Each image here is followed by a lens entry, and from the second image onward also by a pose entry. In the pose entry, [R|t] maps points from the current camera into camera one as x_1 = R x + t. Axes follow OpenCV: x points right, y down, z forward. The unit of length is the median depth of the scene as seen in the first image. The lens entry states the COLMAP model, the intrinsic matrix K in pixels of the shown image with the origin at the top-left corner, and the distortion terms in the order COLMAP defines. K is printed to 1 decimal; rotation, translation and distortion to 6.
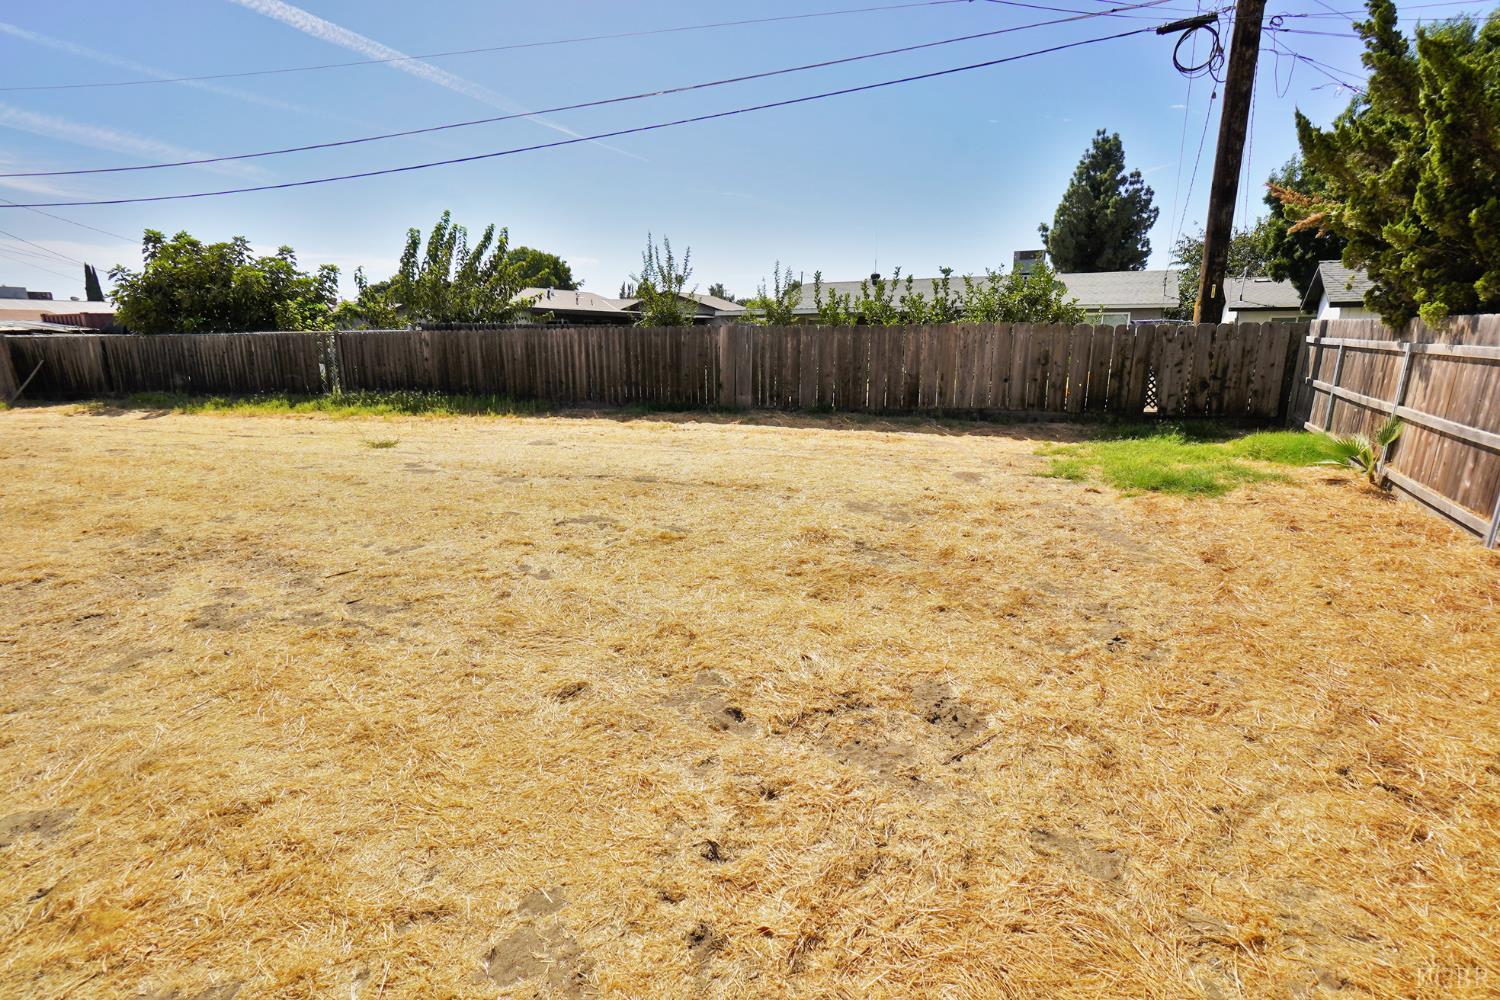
lens RADIAL K [[663.2, 0, 761.3], [0, 663.2, 483.6], [0, 0, 1]] dist [-0.057213, 0.018134]
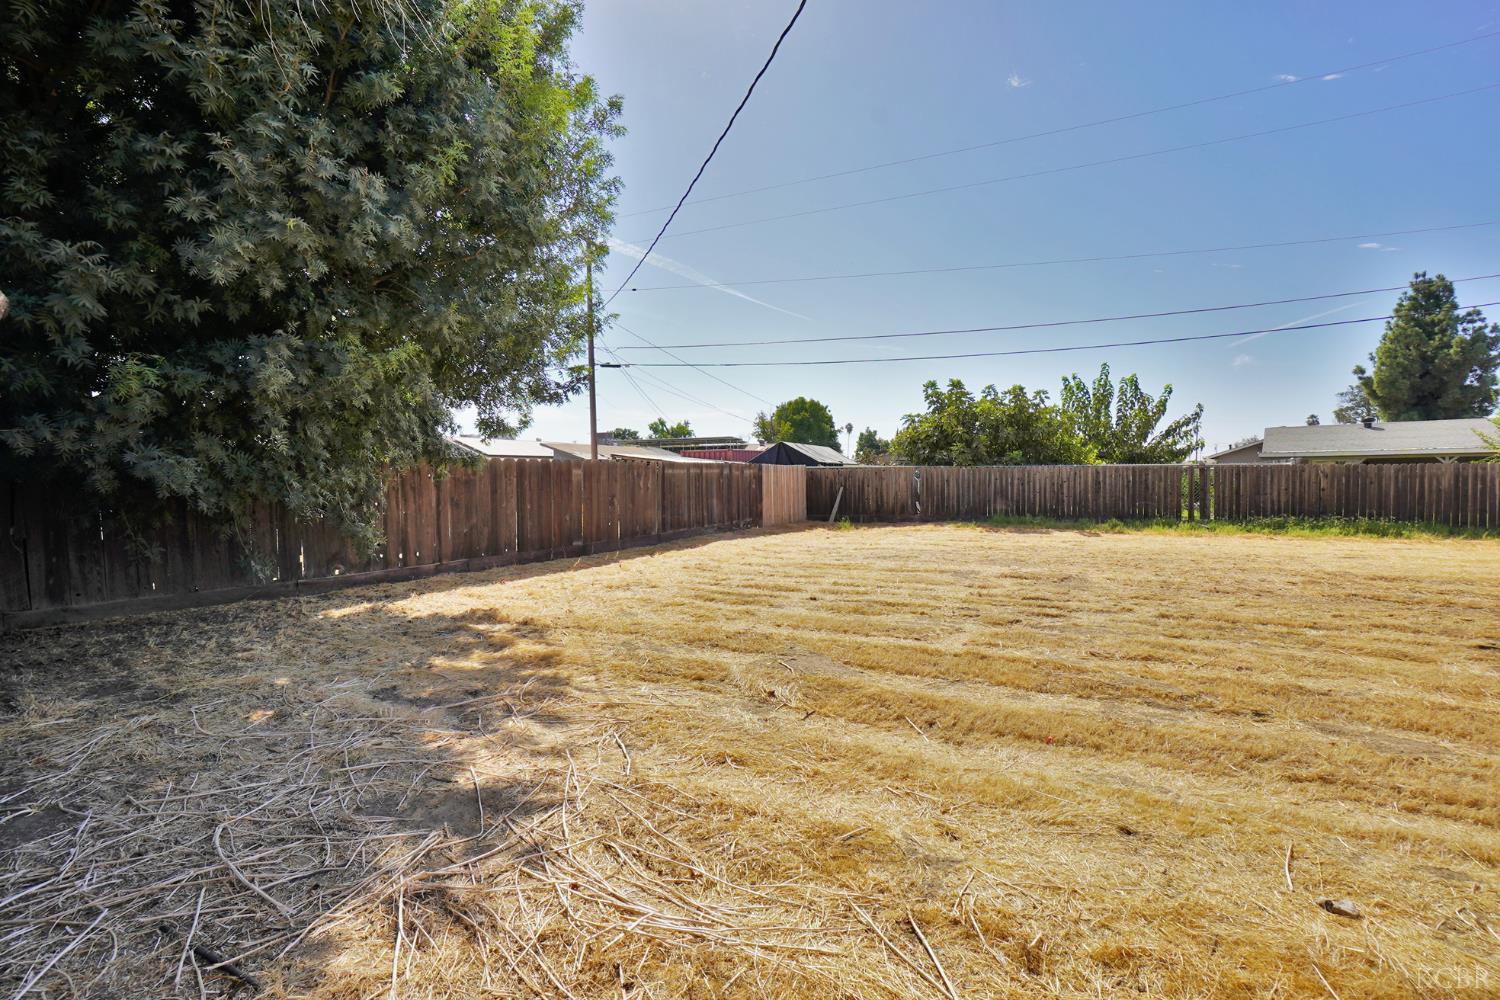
lens RADIAL K [[663.2, 0, 734.7], [0, 663.2, 493.3], [0, 0, 1]] dist [-0.057213, 0.018134]
pose [[0.983248, 0.006389, -0.182162, -0.326059], [-0.043099, 0.979196, -0.198288, 0.016214], [0.177105, 0.202817, 0.963068, -0.044814]]
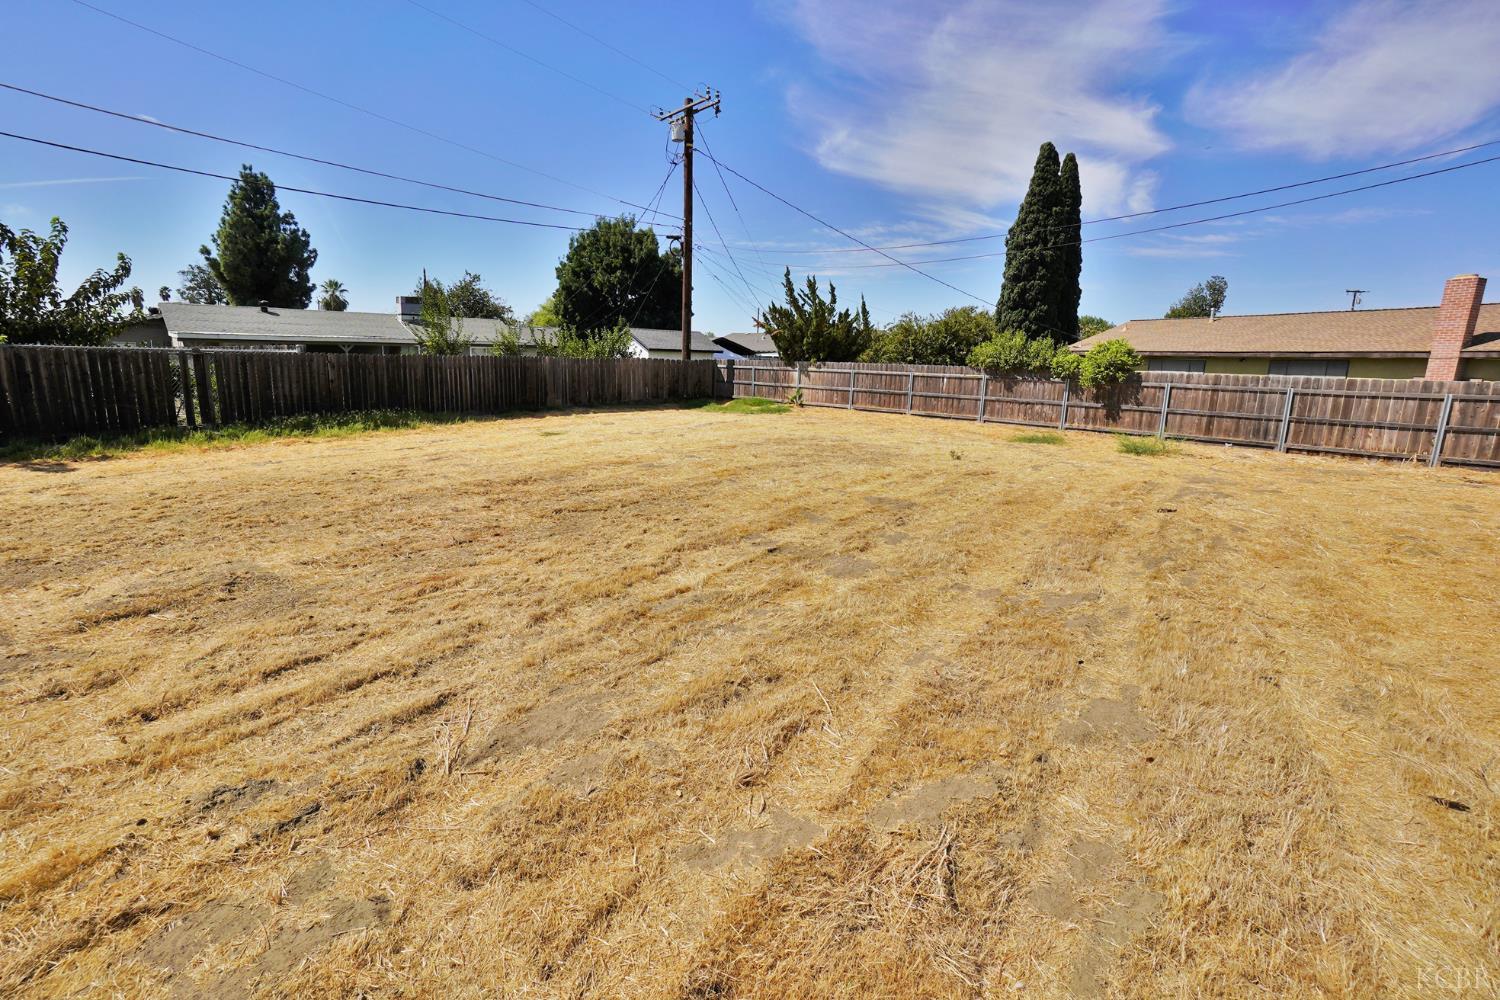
lens RADIAL K [[663.2, 0, 722.8], [0, 663.2, 485.1], [0, 0, 1]] dist [-0.057213, 0.018134]
pose [[0.278610, -0.160804, 0.946847, -0.332149], [0.192877, 0.975166, 0.108859, -0.006397], [-0.940837, 0.152295, 0.302707, 0.038843]]
